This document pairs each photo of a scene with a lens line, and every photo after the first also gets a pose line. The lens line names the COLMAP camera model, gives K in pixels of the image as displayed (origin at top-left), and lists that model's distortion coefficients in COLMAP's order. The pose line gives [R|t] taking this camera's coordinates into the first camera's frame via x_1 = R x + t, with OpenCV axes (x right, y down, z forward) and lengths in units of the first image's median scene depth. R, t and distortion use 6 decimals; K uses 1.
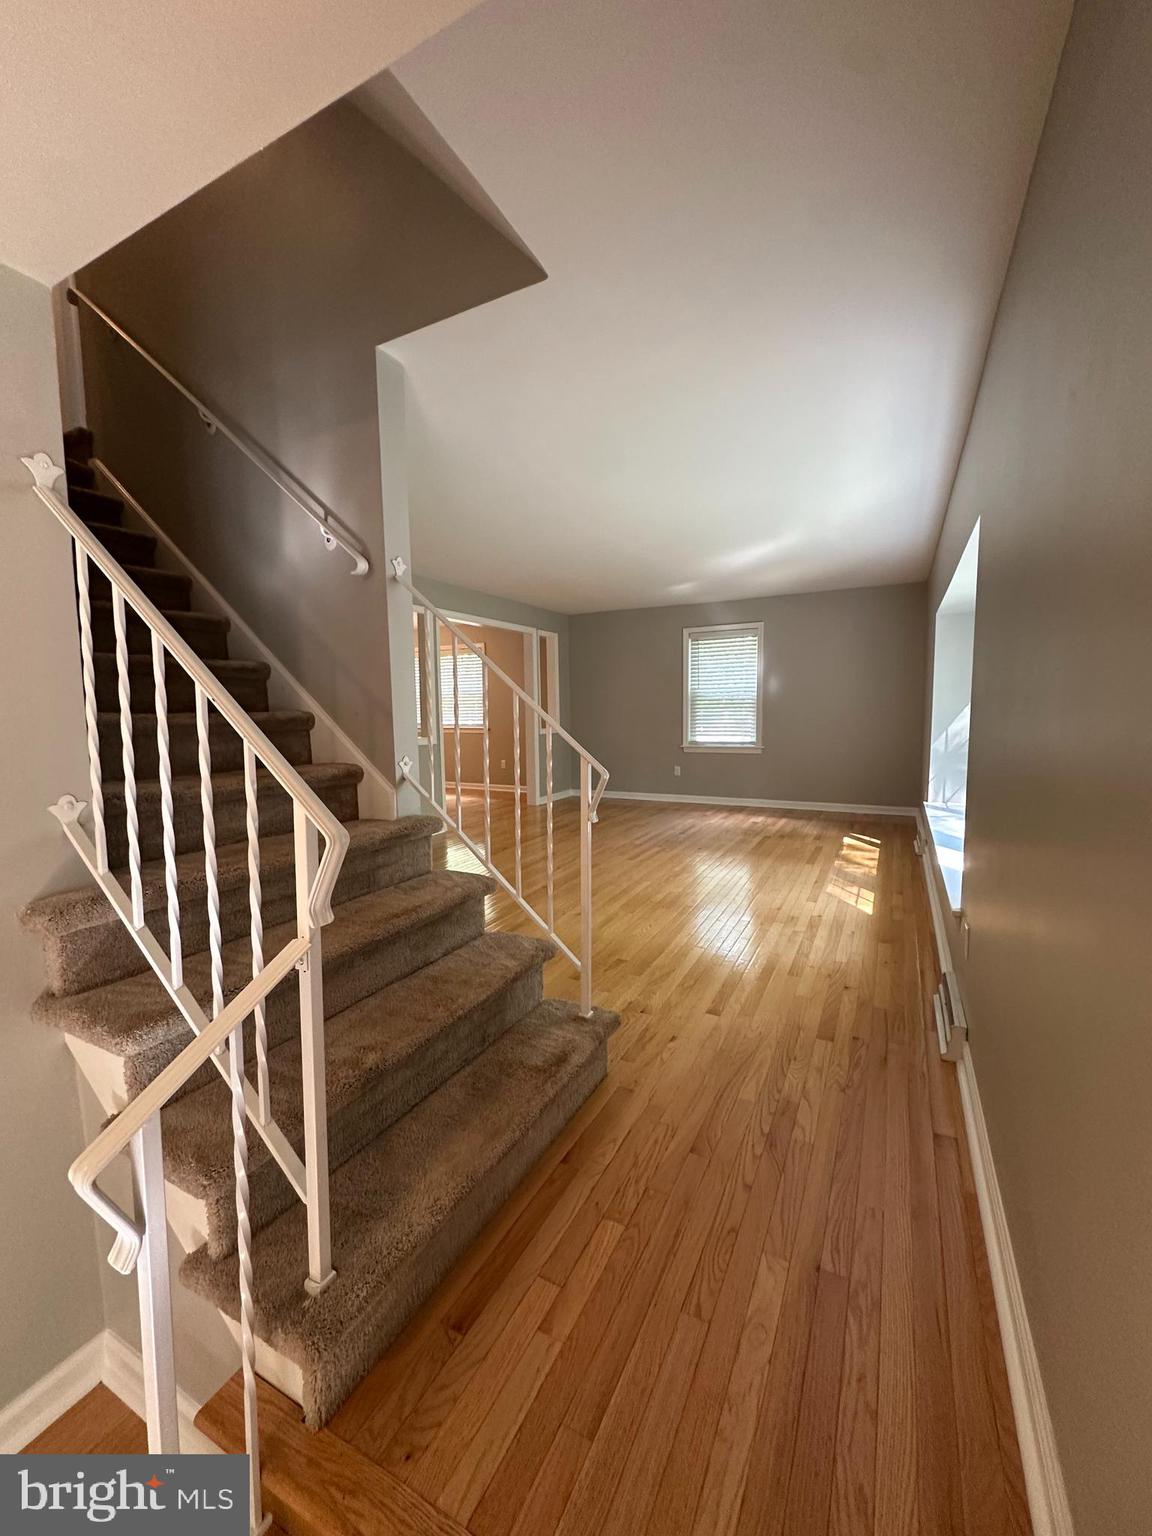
lens RADIAL K [[613.2, 0, 579.7], [0, 613.2, 764.6], [0, 0, 1]] dist [-0.000537, 0.000451]
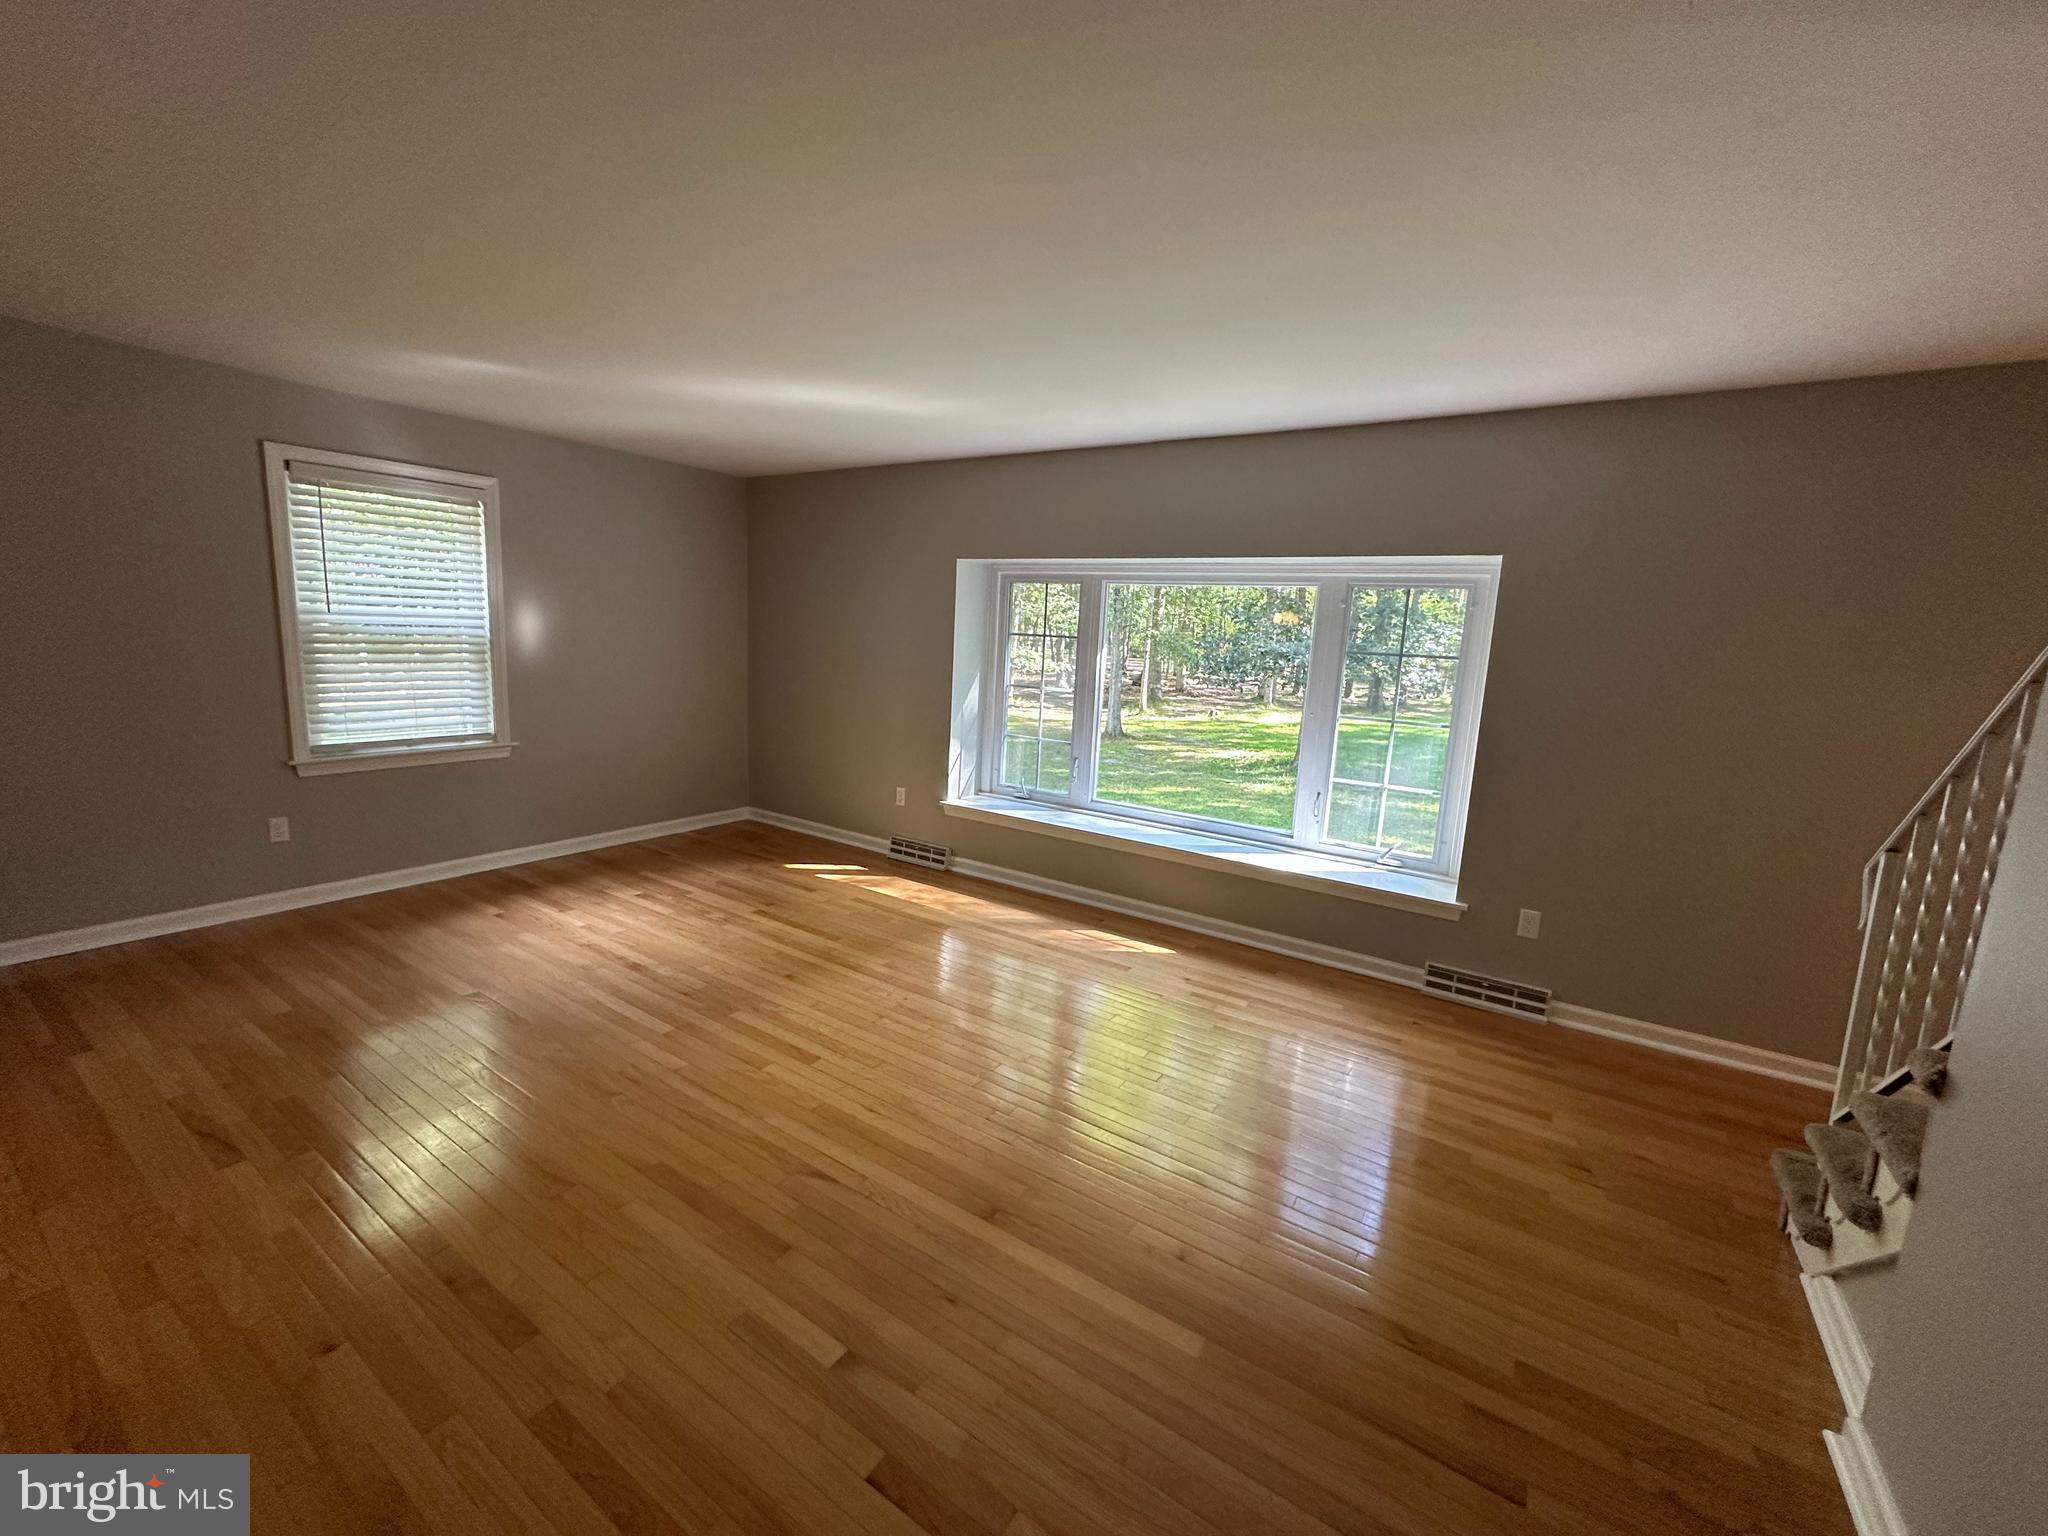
lens RADIAL K [[817.6, 0, 1021.7], [0, 817.6, 763.3], [0, 0, 1]] dist [-0.000537, 0.000451]
pose [[0.106138, -0.143353, 0.983964, -0.350736], [0.042489, 0.989303, 0.139547, -0.101593], [-0.993443, 0.026996, 0.111094, 0.626950]]
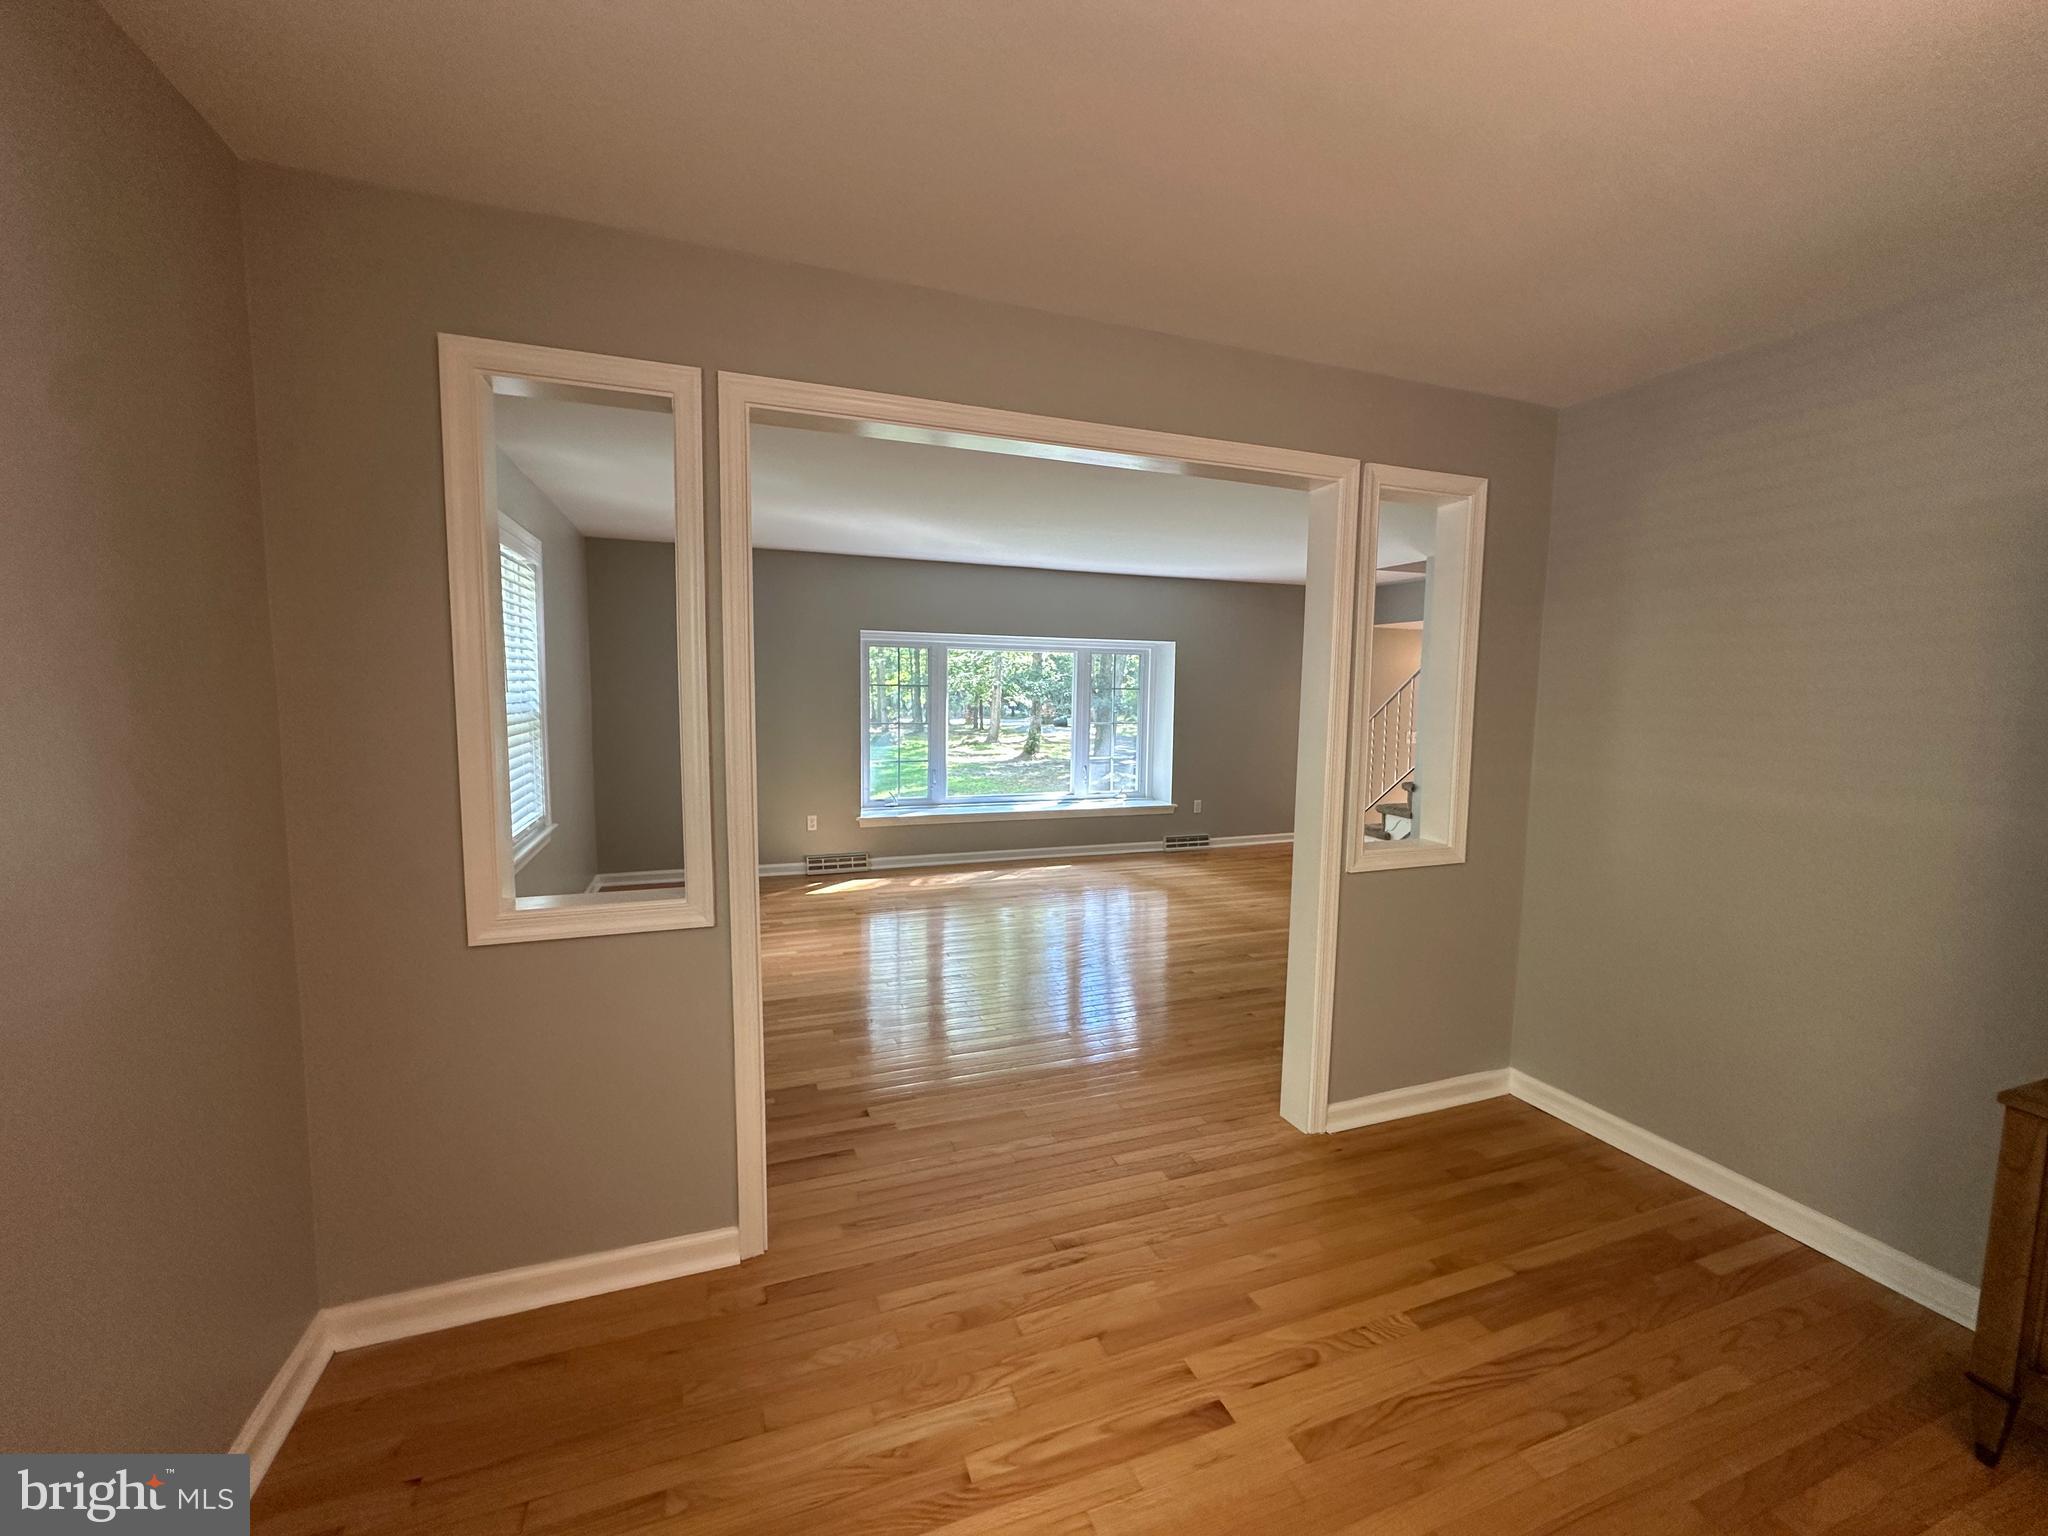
lens RADIAL K [[817.6, 0, 1021.7], [0, 817.6, 763.3], [0, 0, 1]] dist [-0.000537, 0.000451]
pose [[-0.740799, -0.061027, 0.668948, -0.407881], [0.056784, 0.986611, 0.152890, -0.169946], [-0.669322, 0.151246, -0.727415, 1.415113]]
